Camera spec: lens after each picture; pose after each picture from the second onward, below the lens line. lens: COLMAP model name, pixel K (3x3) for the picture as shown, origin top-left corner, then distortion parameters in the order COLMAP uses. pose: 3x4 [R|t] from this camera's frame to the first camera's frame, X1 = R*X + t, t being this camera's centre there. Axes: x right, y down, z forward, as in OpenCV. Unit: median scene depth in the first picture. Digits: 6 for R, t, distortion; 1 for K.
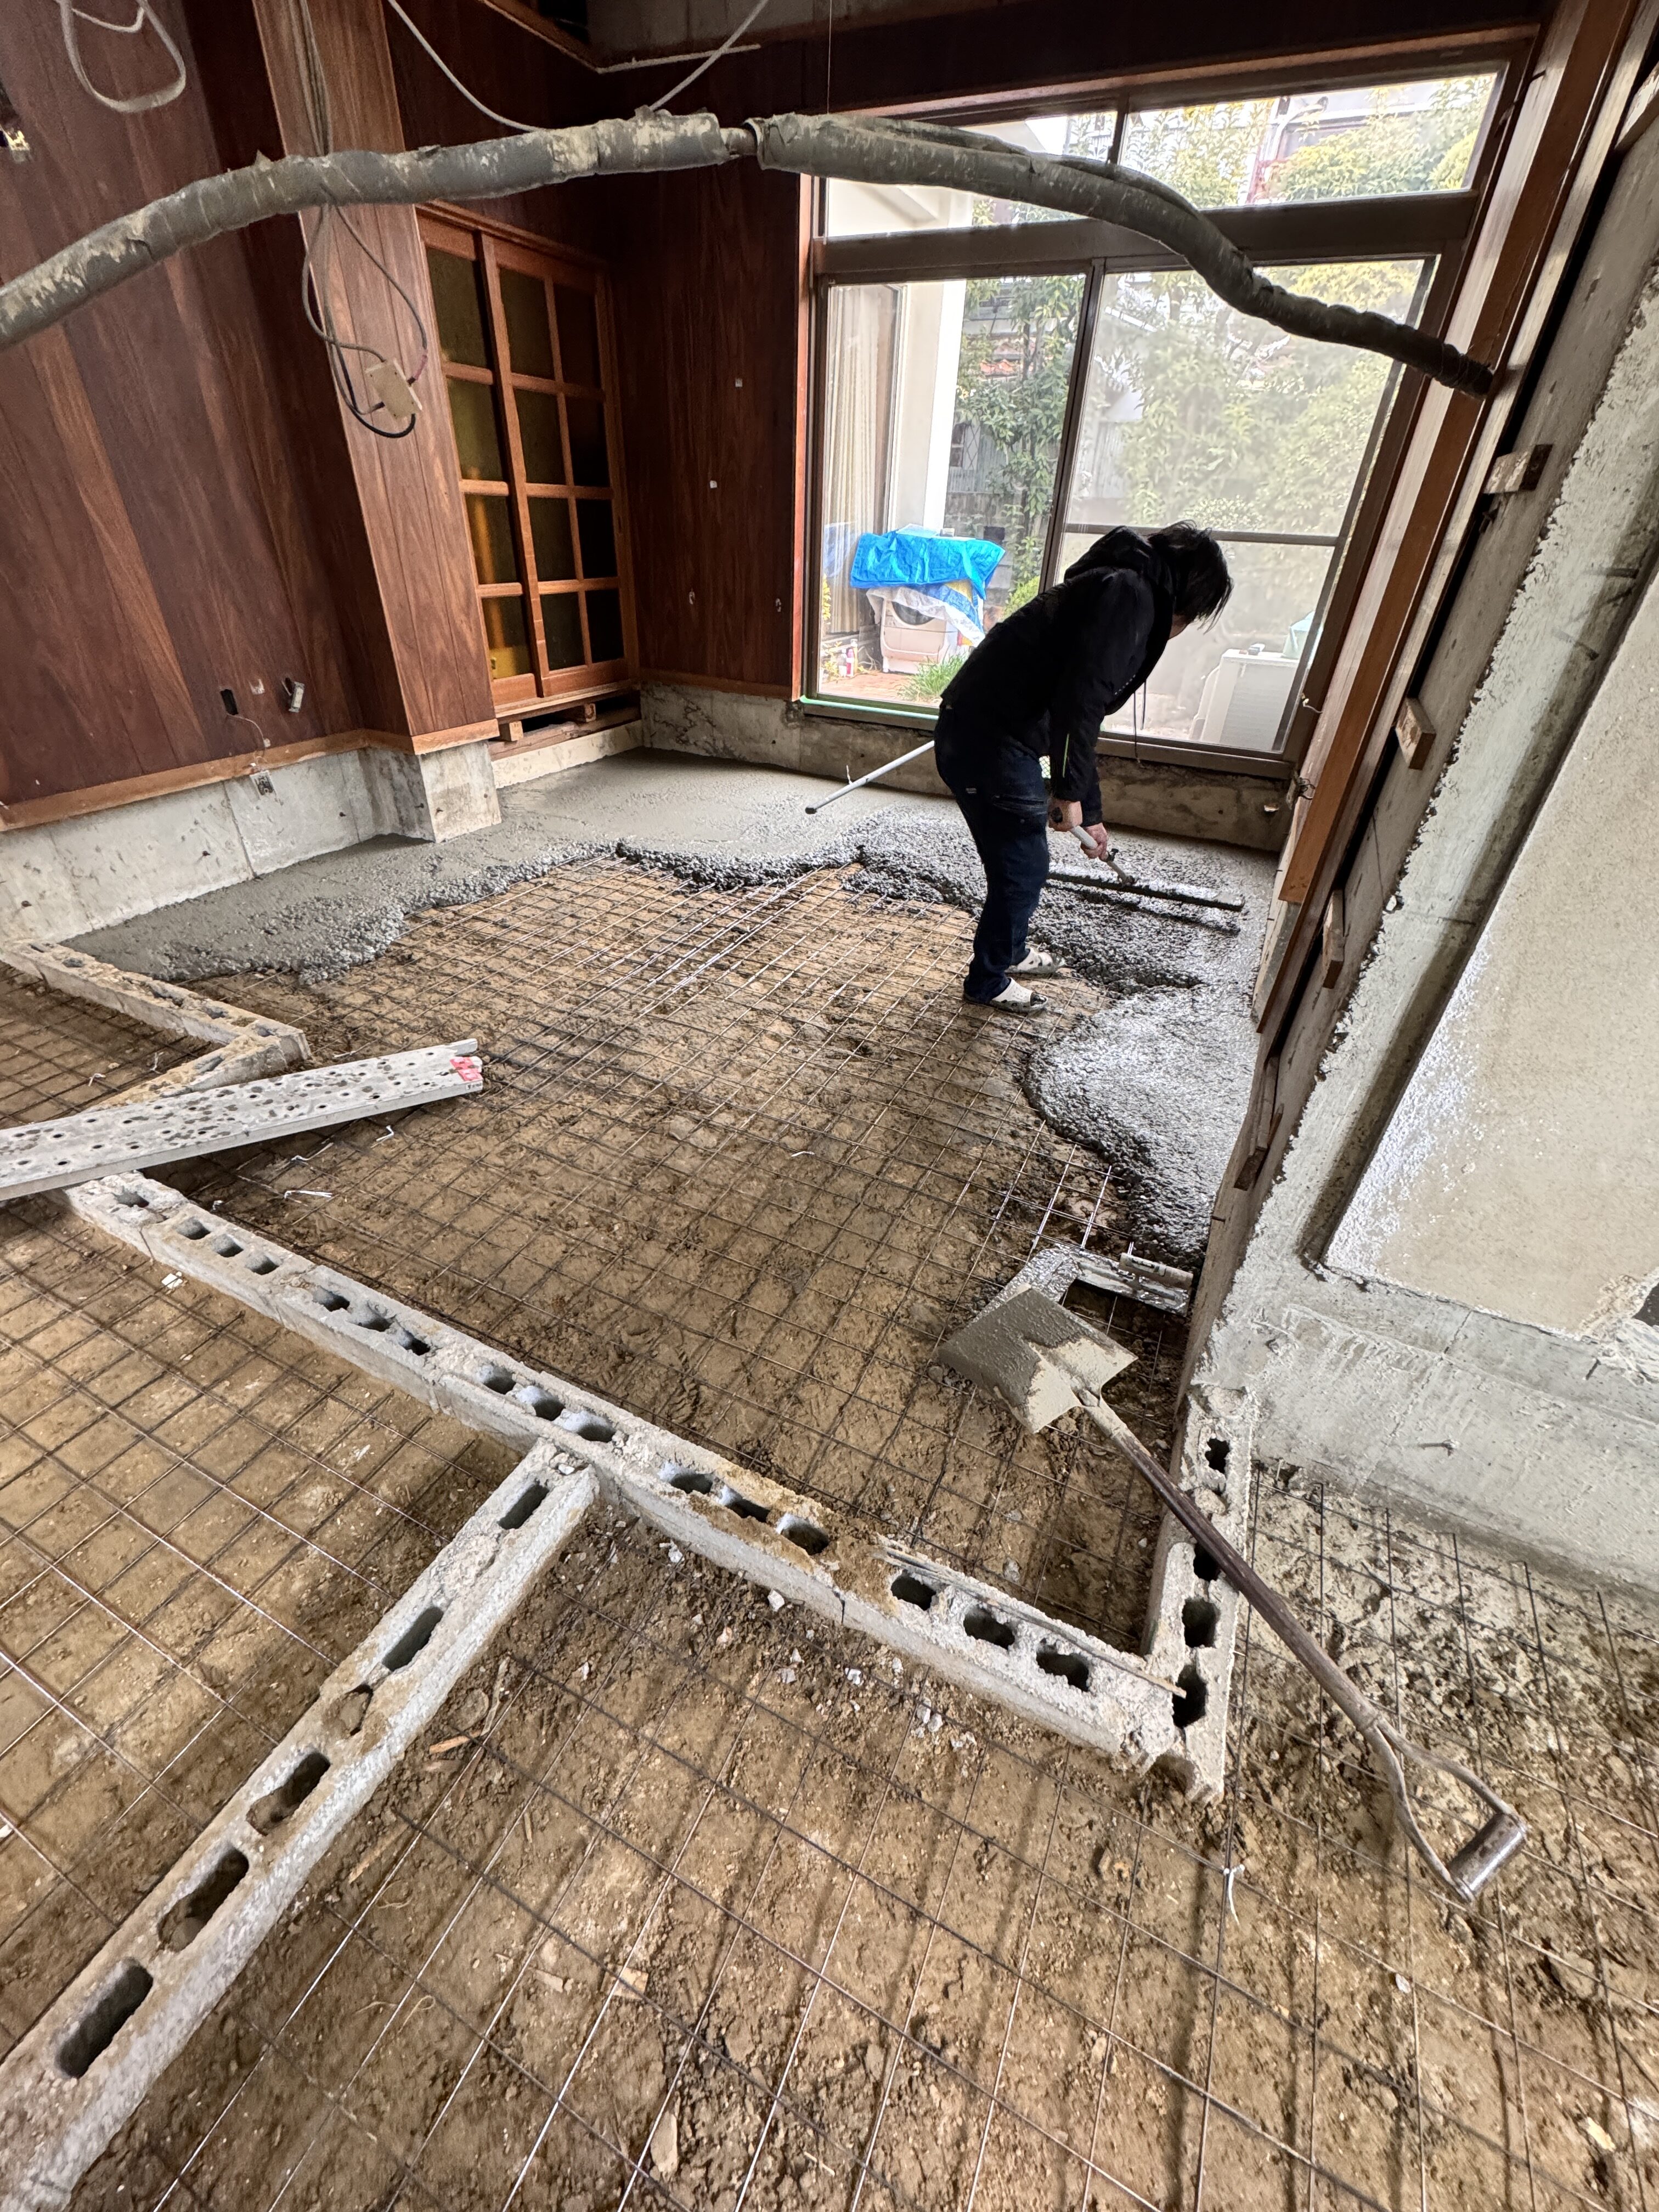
lens RADIAL K [[876.9, 0, 828.7], [0, 876.9, 1103.5], [0, 0, 1]] dist [-0.000507, 0.000147]
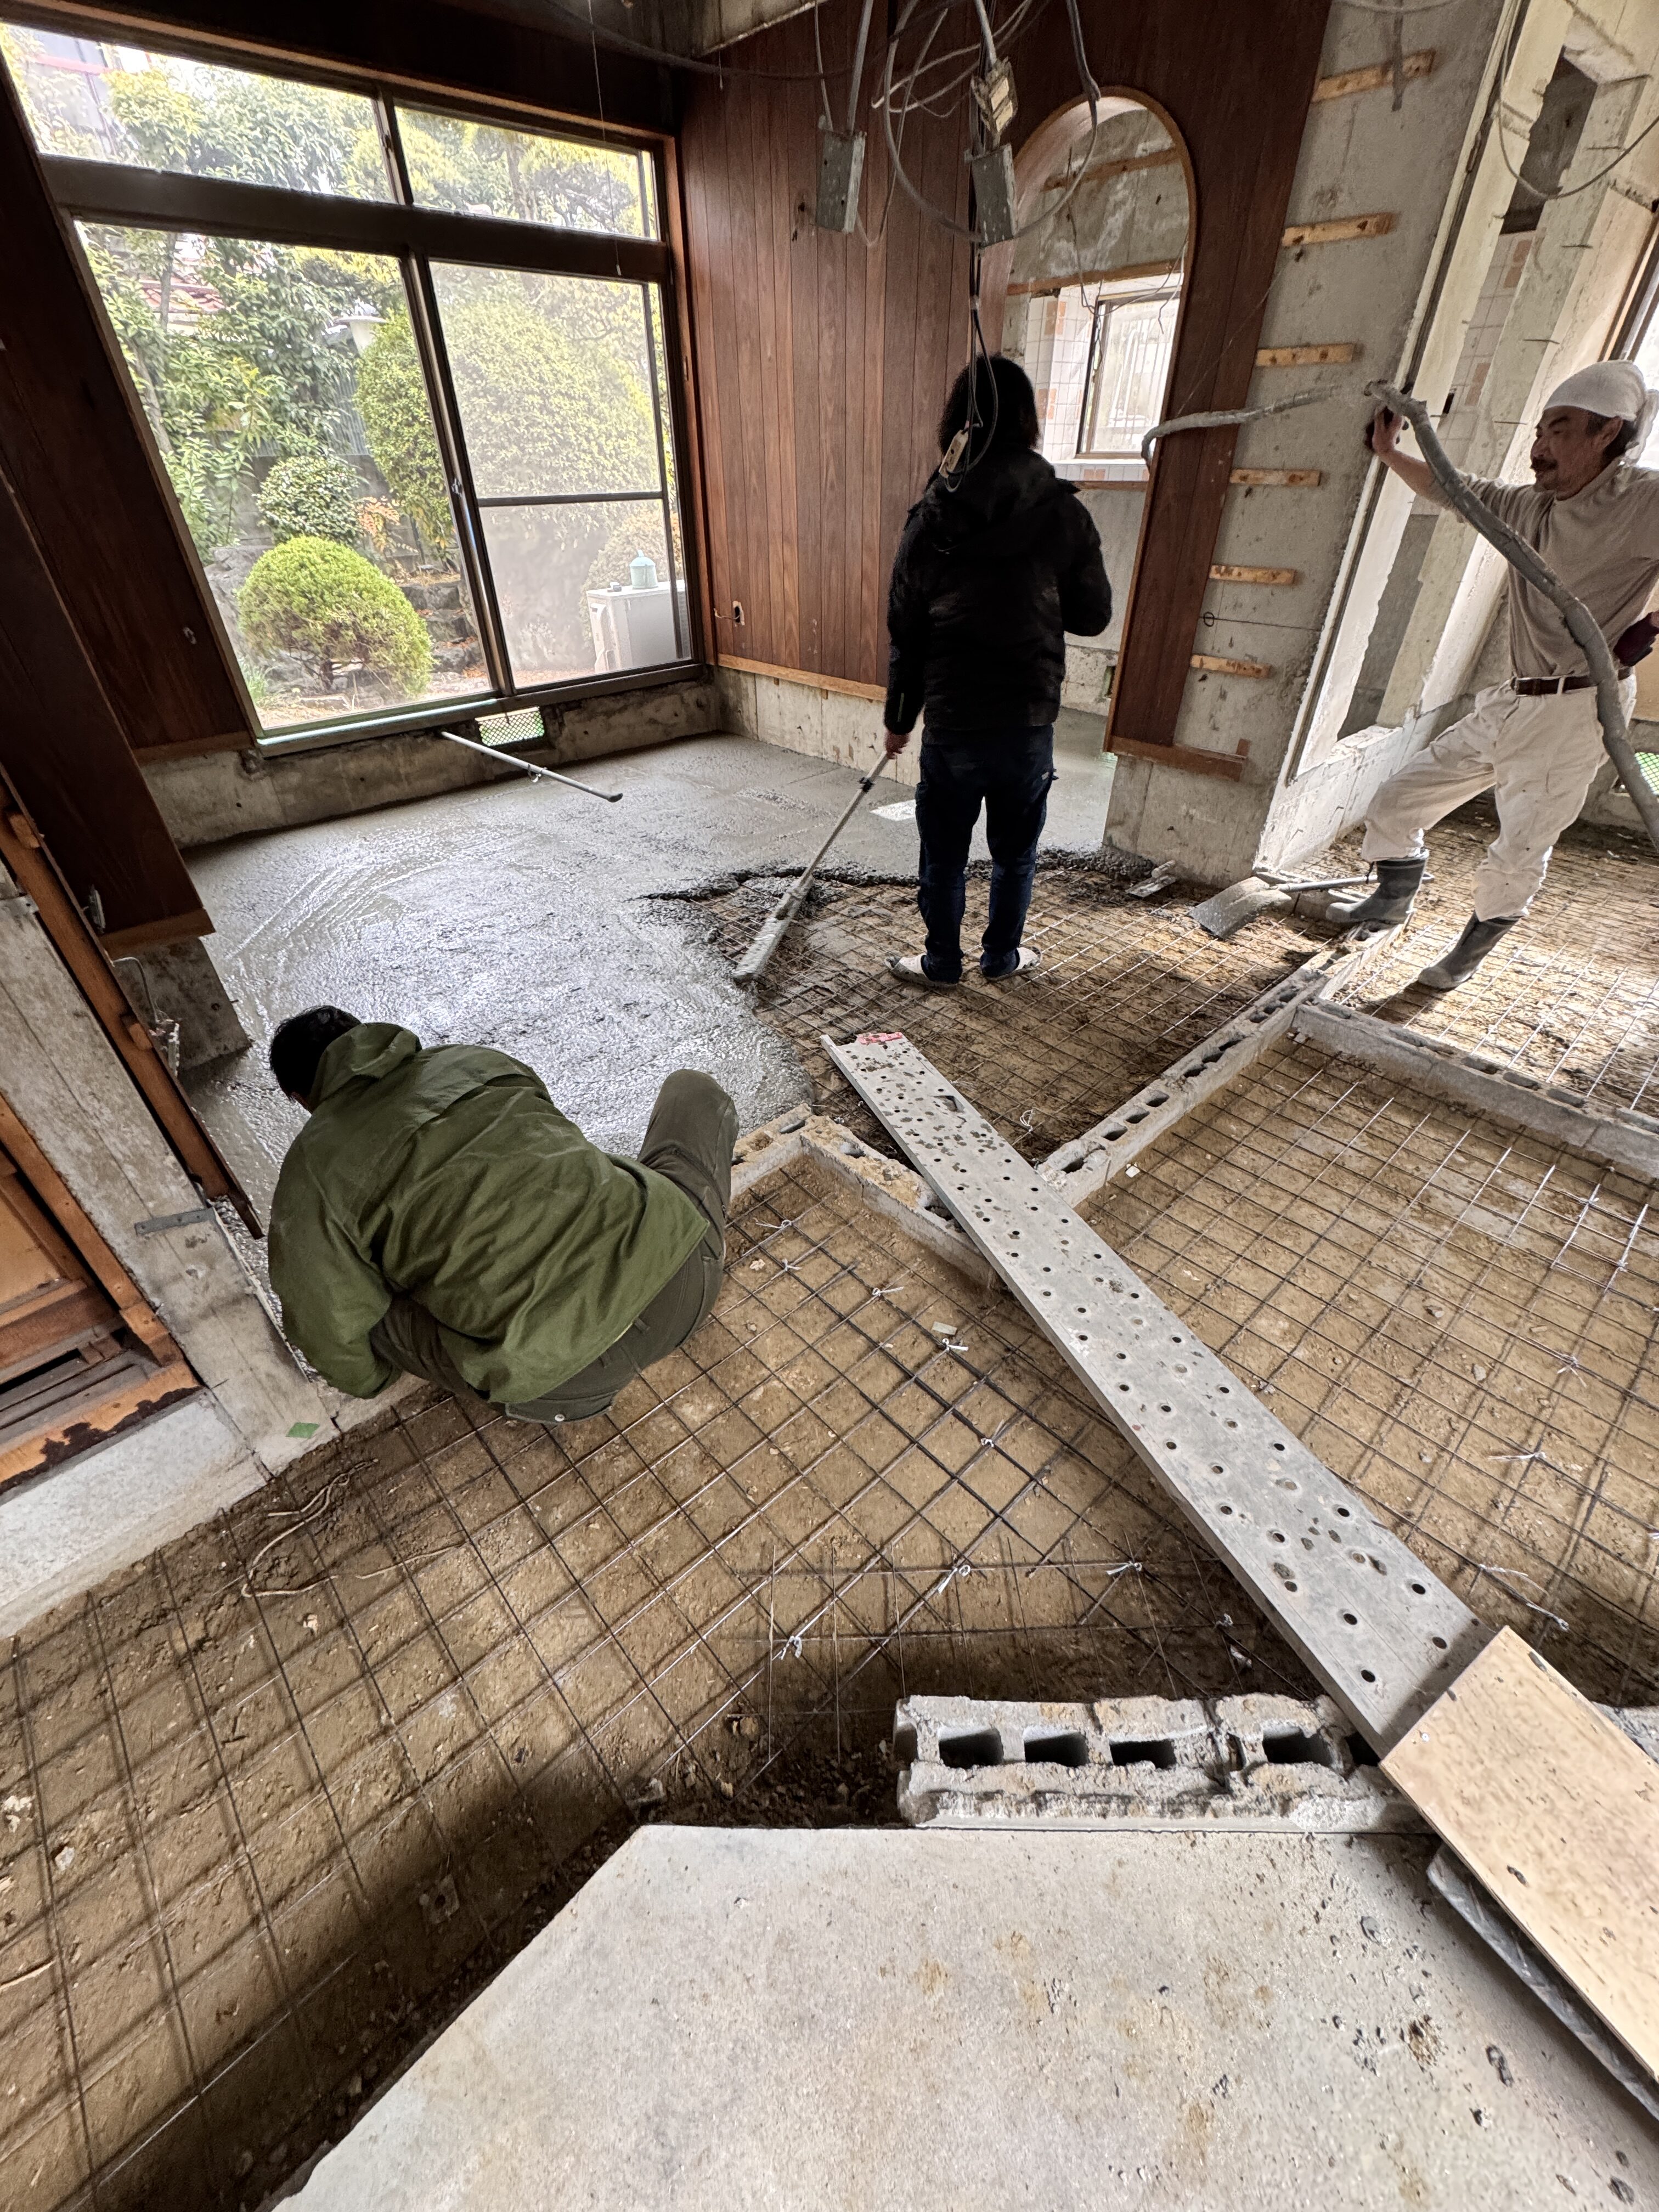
lens RADIAL K [[876.9, 0, 826.1], [0, 876.9, 1106.5], [0, 0, 1]] dist [-0.000507, 0.000147]
pose [[0.353117, -0.594068, 0.722767, -1.759947], [0.548339, 0.757353, 0.354598, -0.559037], [-0.758045, 0.271107, 0.593185, 0.554765]]
